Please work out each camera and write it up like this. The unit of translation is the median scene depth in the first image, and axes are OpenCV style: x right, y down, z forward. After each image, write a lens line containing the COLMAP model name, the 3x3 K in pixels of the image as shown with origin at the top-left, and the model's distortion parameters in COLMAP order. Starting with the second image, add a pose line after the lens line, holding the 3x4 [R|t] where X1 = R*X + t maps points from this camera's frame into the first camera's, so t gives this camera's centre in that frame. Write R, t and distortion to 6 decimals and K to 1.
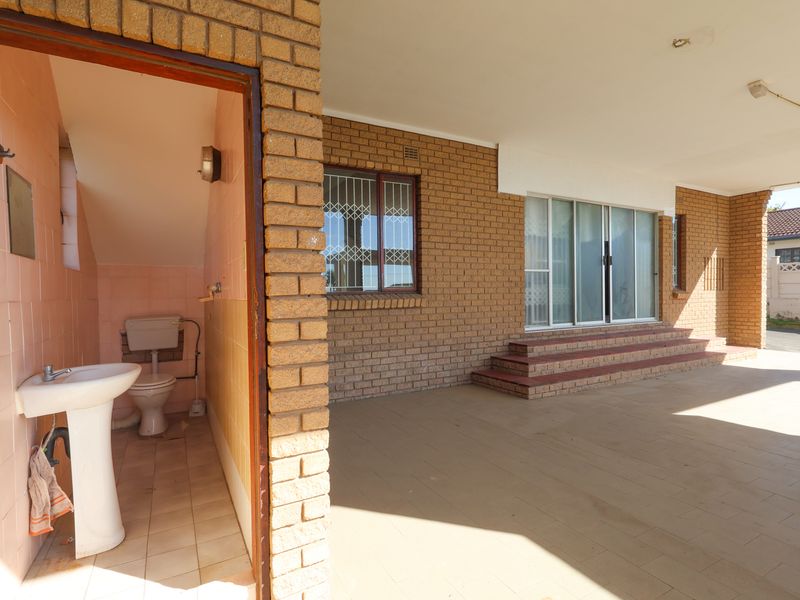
lens RADIAL K [[414.6, 0, 398.5], [0, 414.6, 300.1], [0, 0, 1]] dist [-0.002481, 0.000153]
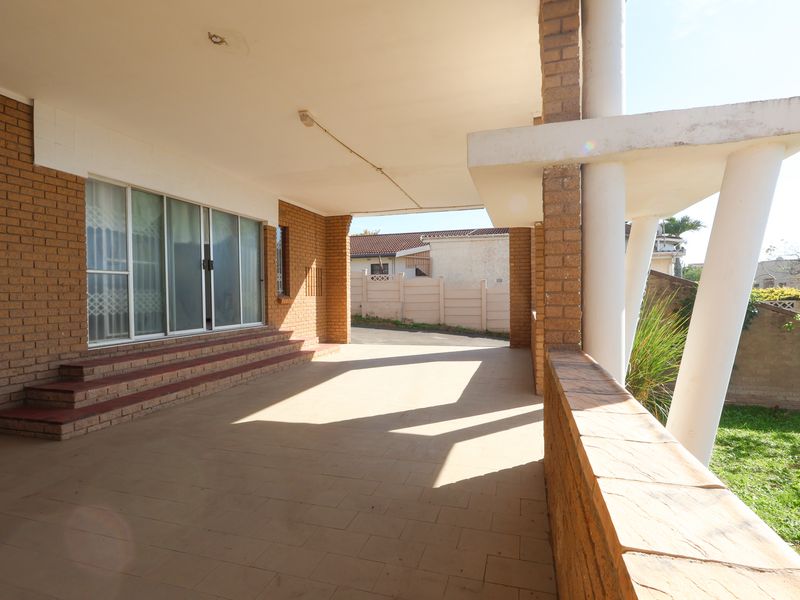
lens RADIAL K [[414.6, 0, 398.5], [0, 414.6, 300.1], [0, 0, 1]] dist [-0.002481, 0.000153]
pose [[0.715111, -0.006596, 0.698980, 0.159545], [0.014006, 0.999890, -0.004894, -0.003937], [-0.698871, 0.013289, 0.715124, 0.014647]]
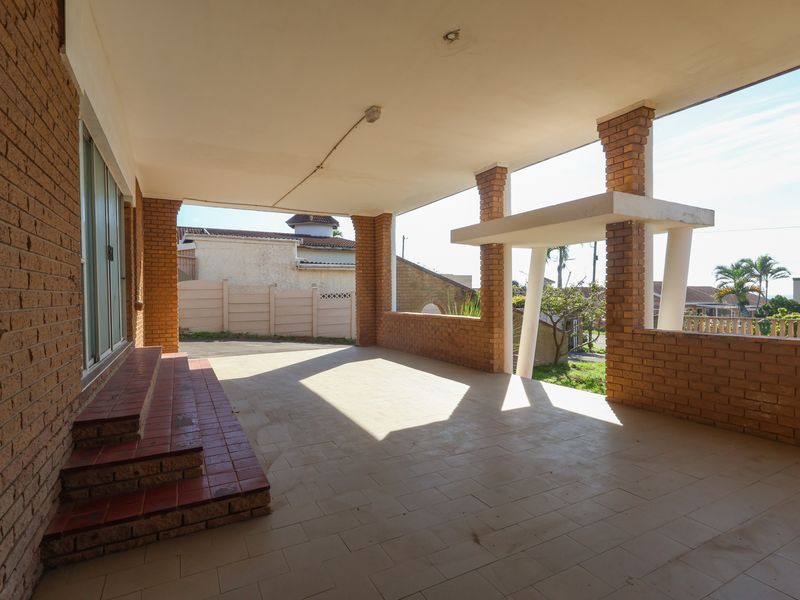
lens RADIAL K [[414.6, 0, 398.5], [0, 414.6, 300.1], [0, 0, 1]] dist [-0.002481, 0.000153]
pose [[0.011539, 0.001586, 0.999932, -0.134583], [0.025410, 0.999675, -0.001879, -0.011701], [-0.999611, 0.025430, 0.011495, 0.580610]]
